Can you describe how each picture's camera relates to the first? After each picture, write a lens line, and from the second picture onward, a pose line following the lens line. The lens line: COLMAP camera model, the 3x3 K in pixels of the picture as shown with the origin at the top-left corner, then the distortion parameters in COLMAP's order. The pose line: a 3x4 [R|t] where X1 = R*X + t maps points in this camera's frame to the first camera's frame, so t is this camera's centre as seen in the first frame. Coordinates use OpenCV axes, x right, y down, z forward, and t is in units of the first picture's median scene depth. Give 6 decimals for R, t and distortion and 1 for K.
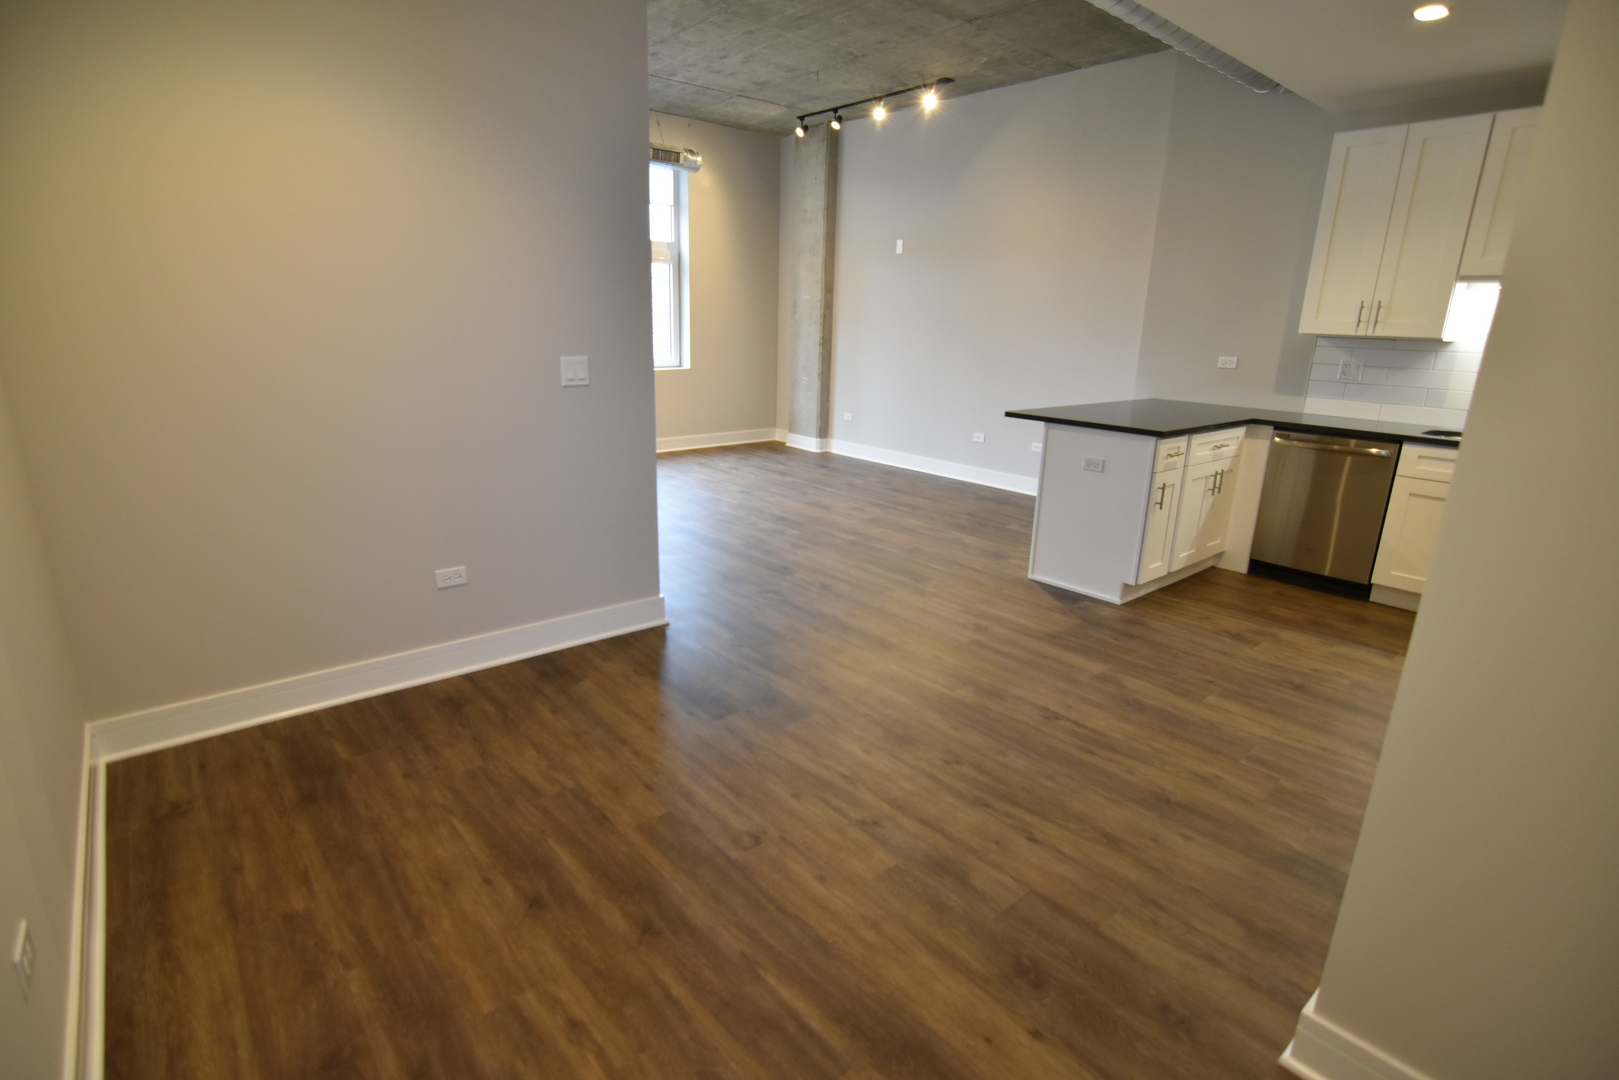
lens RADIAL K [[787.7, 0, 801.8], [0, 787.7, 544.7], [0, 0, 1]] dist [-0.035549, 0.011188]
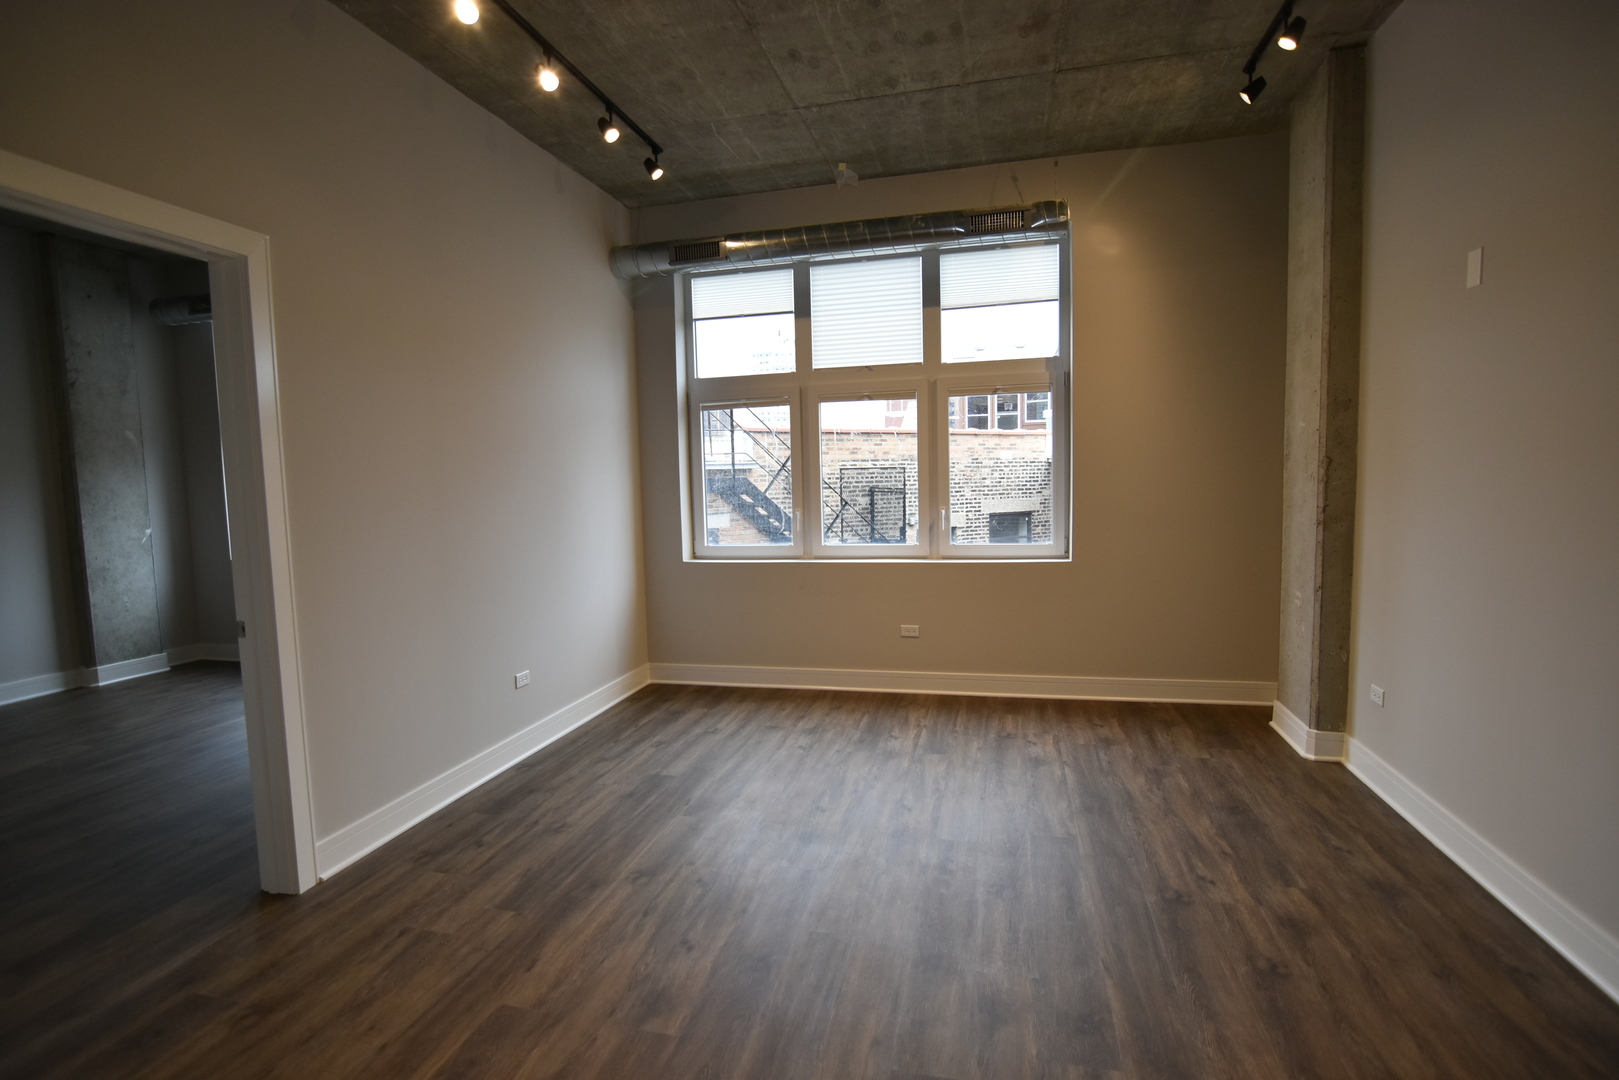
lens RADIAL K [[787.7, 0, 801.8], [0, 787.7, 544.7], [0, 0, 1]] dist [-0.035549, 0.011188]
pose [[0.578354, 0.029979, -0.815235, 0.396143], [-0.188276, 0.977251, -0.097632, -0.265292], [0.793762, 0.209955, 0.570842, 0.947485]]
